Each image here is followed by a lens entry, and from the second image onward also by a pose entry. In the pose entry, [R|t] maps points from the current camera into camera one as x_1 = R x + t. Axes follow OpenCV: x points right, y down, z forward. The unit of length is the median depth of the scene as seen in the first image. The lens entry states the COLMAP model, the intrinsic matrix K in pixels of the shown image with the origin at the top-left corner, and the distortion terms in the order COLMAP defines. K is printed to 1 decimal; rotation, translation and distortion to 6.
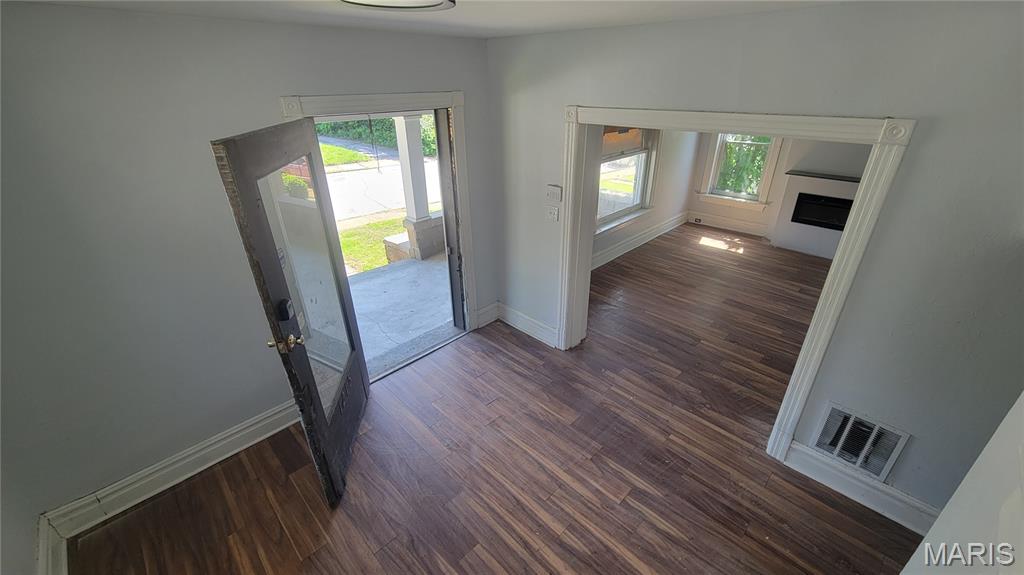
lens RADIAL K [[415.4, 0, 519.2], [0, 415.4, 286.9], [0, 0, 1]] dist [0.000081, 0.000055]
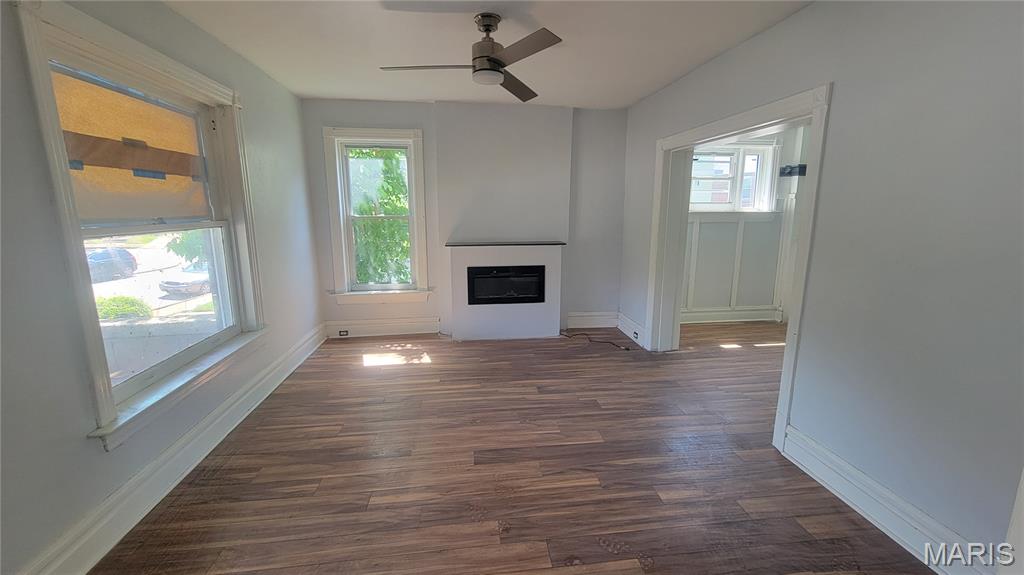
lens RADIAL K [[415.4, 0, 519.2], [0, 415.4, 286.9], [0, 0, 1]] dist [0.000081, 0.000055]
pose [[0.612662, -0.136978, 0.778384, 0.144174], [0.346215, 0.931858, -0.108519, -0.087035], [-0.710479, 0.335974, 0.618338, 0.537422]]
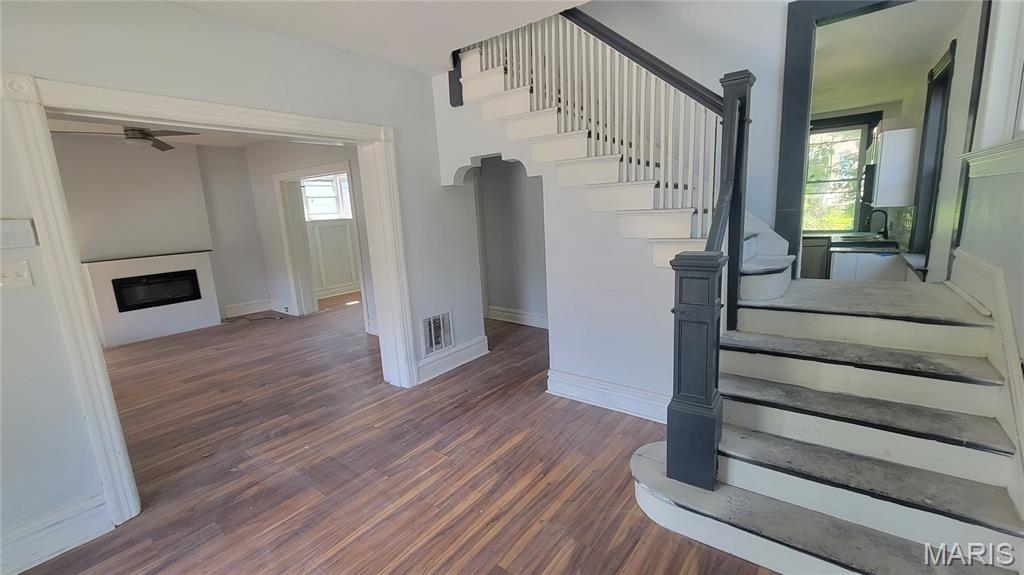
lens RADIAL K [[415.4, 0, 519.2], [0, 415.4, 286.9], [0, 0, 1]] dist [0.000081, 0.000055]
pose [[-0.136497, -0.166791, 0.976499, -0.351775], [0.485023, 0.848245, 0.212682, 0.020168], [-0.863783, 0.502654, -0.034885, 0.340707]]
